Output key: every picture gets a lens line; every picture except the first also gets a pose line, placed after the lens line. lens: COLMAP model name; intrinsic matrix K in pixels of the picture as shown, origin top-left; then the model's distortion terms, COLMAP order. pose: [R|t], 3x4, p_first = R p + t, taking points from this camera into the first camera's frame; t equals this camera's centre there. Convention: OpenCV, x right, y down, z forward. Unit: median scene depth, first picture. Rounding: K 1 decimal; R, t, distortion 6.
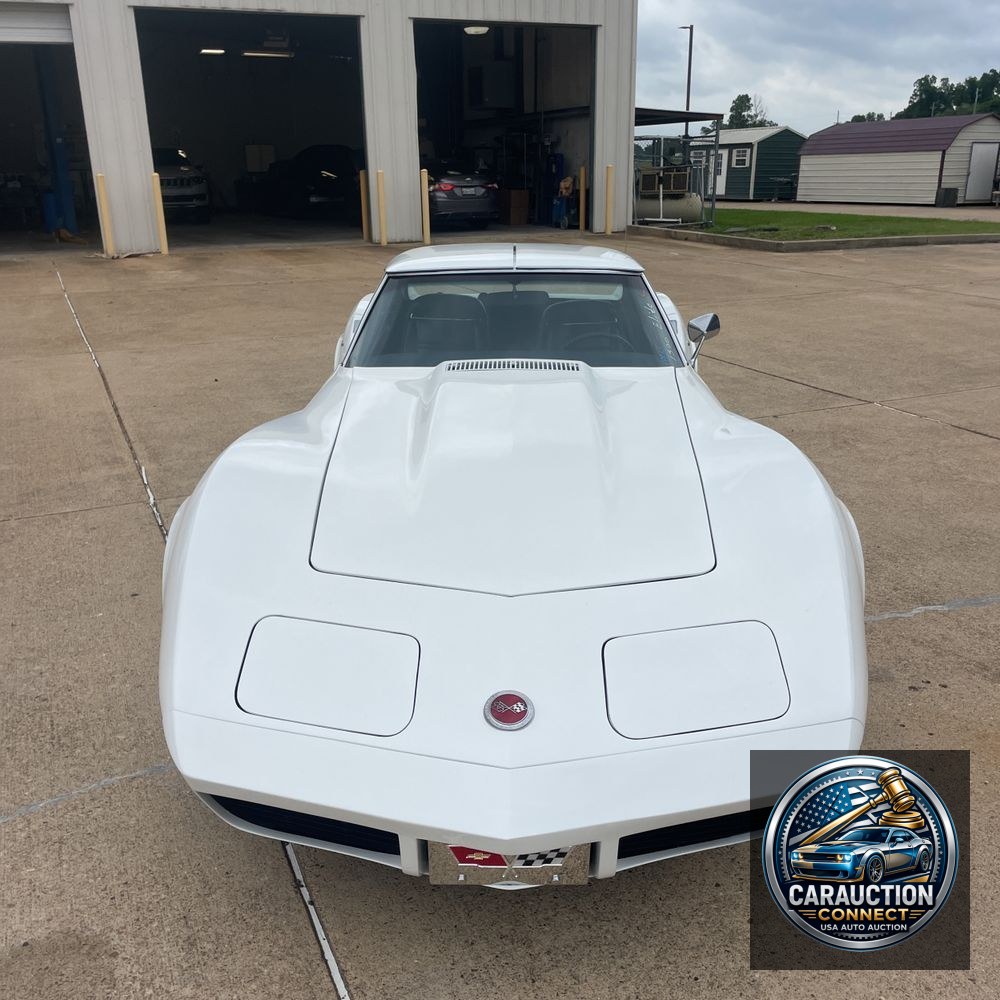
lens RADIAL K [[1045.0, 0, 490.7], [0, 1045.0, 510.6], [0, 0, 1]] dist [0.032523, 0.000000]
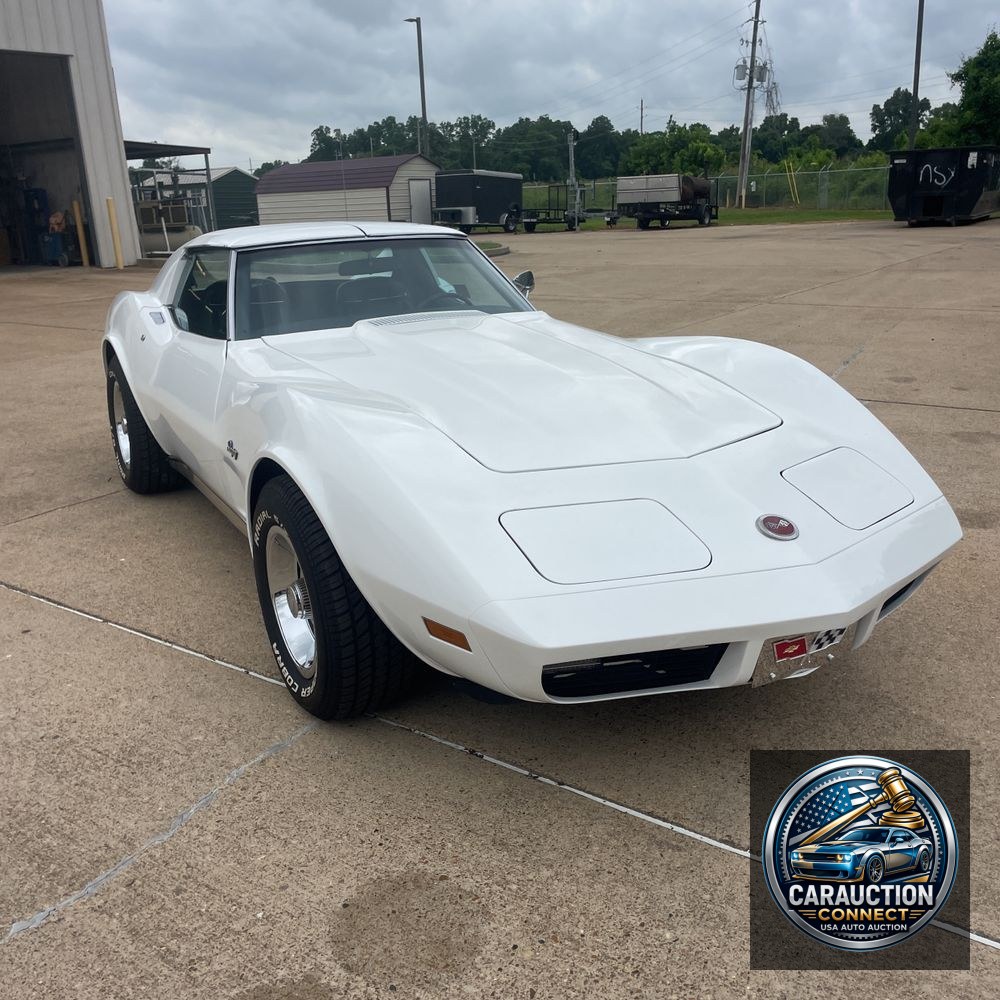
lens RADIAL K [[1045.0, 0, 502.3], [0, 1045.0, 490.3], [0, 0, 1]] dist [0.032523, 0.000000]
pose [[0.855301, -0.161264, 0.492396, -0.091522], [0.190242, 0.981697, -0.008940, 0.010874], [-0.481942, 0.101321, 0.870325, 0.011177]]
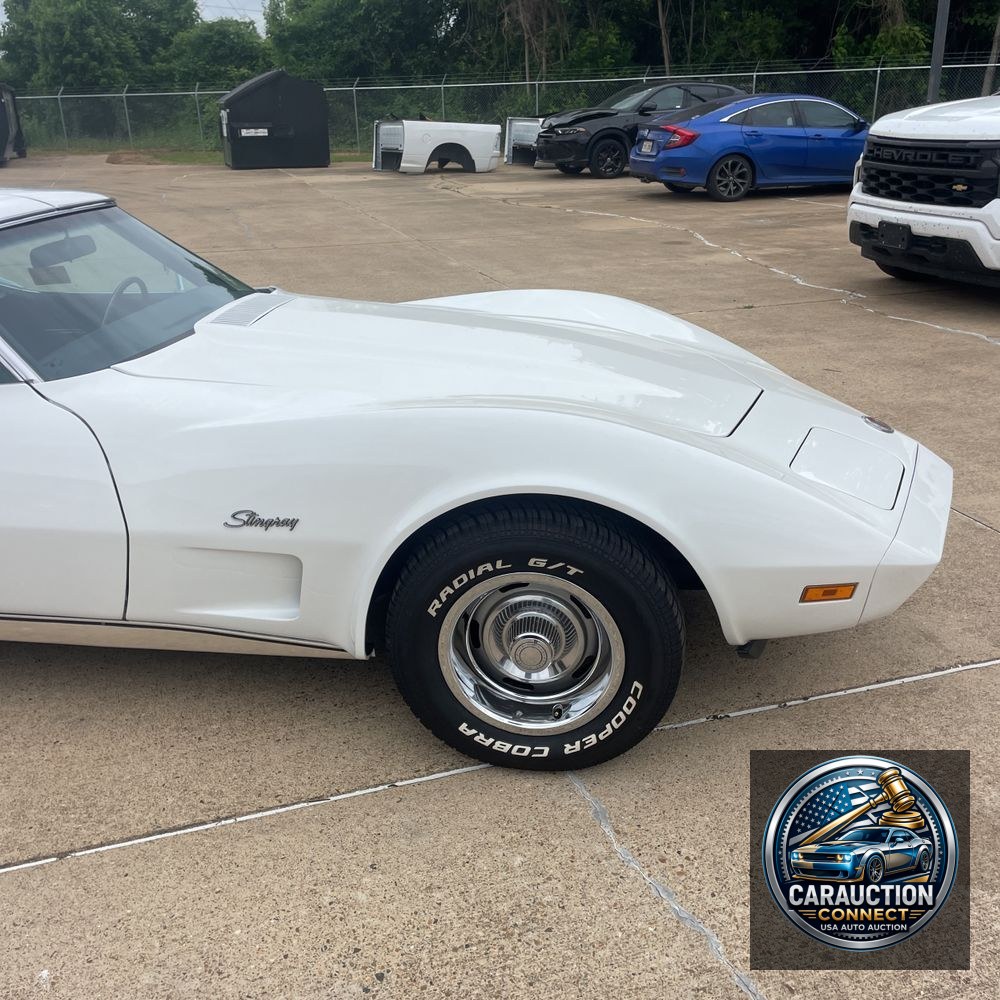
lens RADIAL K [[1045.0, 0, 486.6], [0, 1045.0, 511.7], [0, 0, 1]] dist [0.032523, 0.000000]
pose [[0.079485, -0.364029, 0.927990, -0.157605], [0.339752, 0.885089, 0.318099, -0.038673], [-0.937150, 0.290002, 0.194031, 0.138147]]
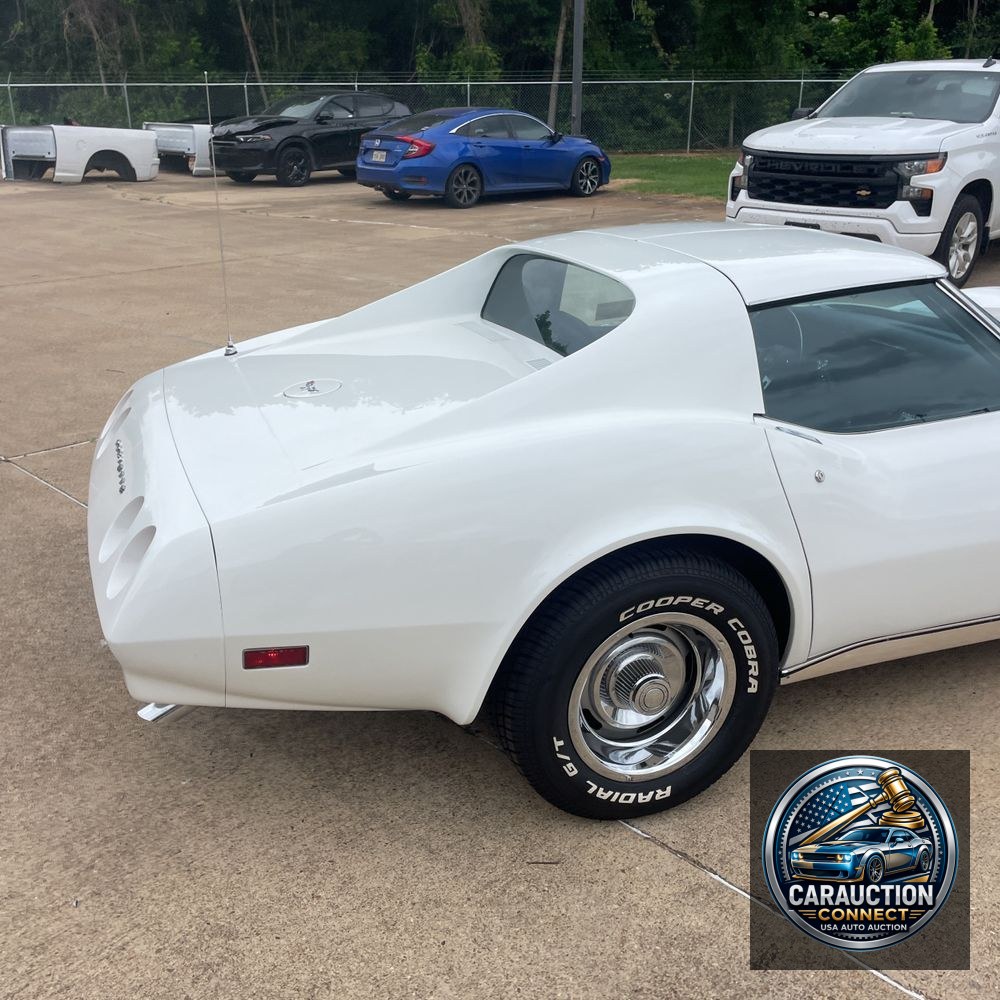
lens RADIAL K [[1045.0, 0, 493.0], [0, 1045.0, 505.3], [0, 0, 1]] dist [0.032523, 0.000000]
pose [[-0.388926, -0.331661, 0.859499, -0.133228], [0.299149, 0.836931, 0.458318, -0.110713], [-0.871348, 0.435370, -0.226288, 0.327962]]
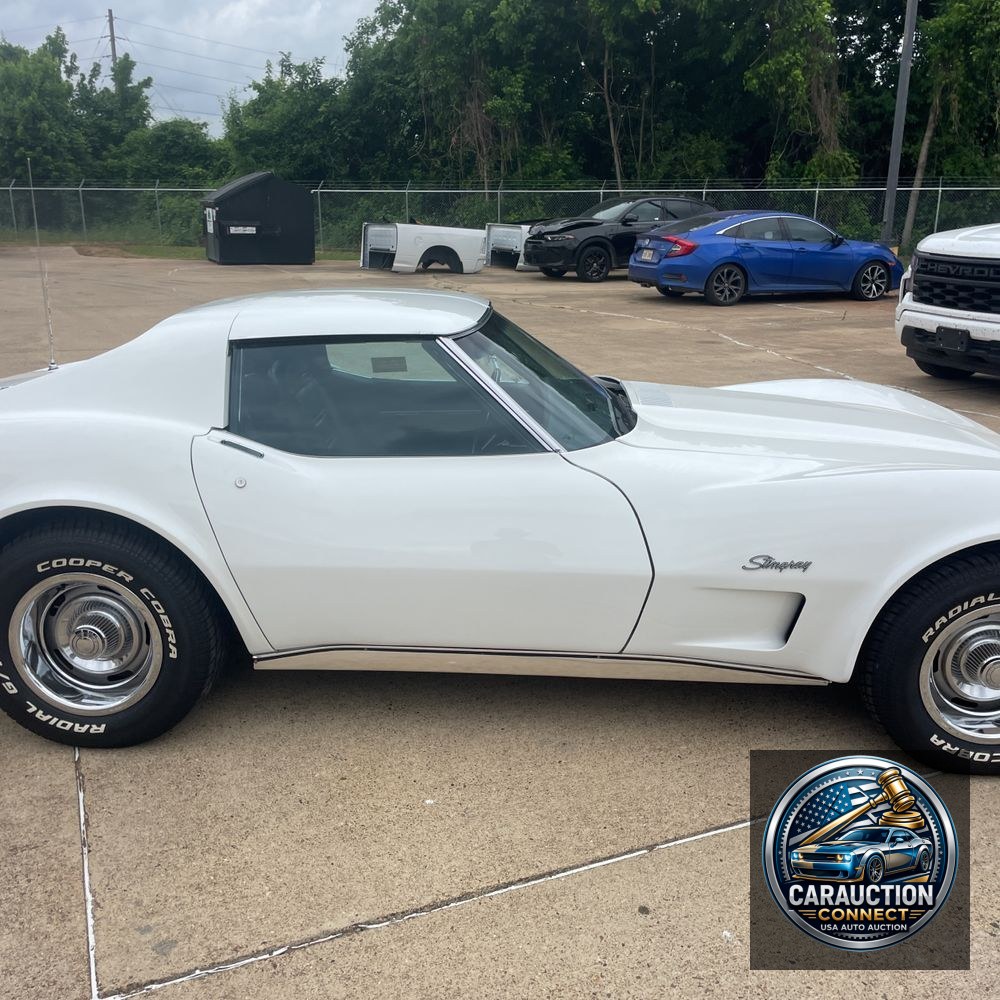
lens RADIAL K [[1045.0, 0, 503.0], [0, 1045.0, 508.9], [0, 0, 1]] dist [0.032523, 0.000000]
pose [[-0.017510, -0.278194, 0.960365, -0.186354], [0.313393, 0.910583, 0.269487, -0.067966], [-0.949462, 0.305690, 0.071240, 0.214543]]
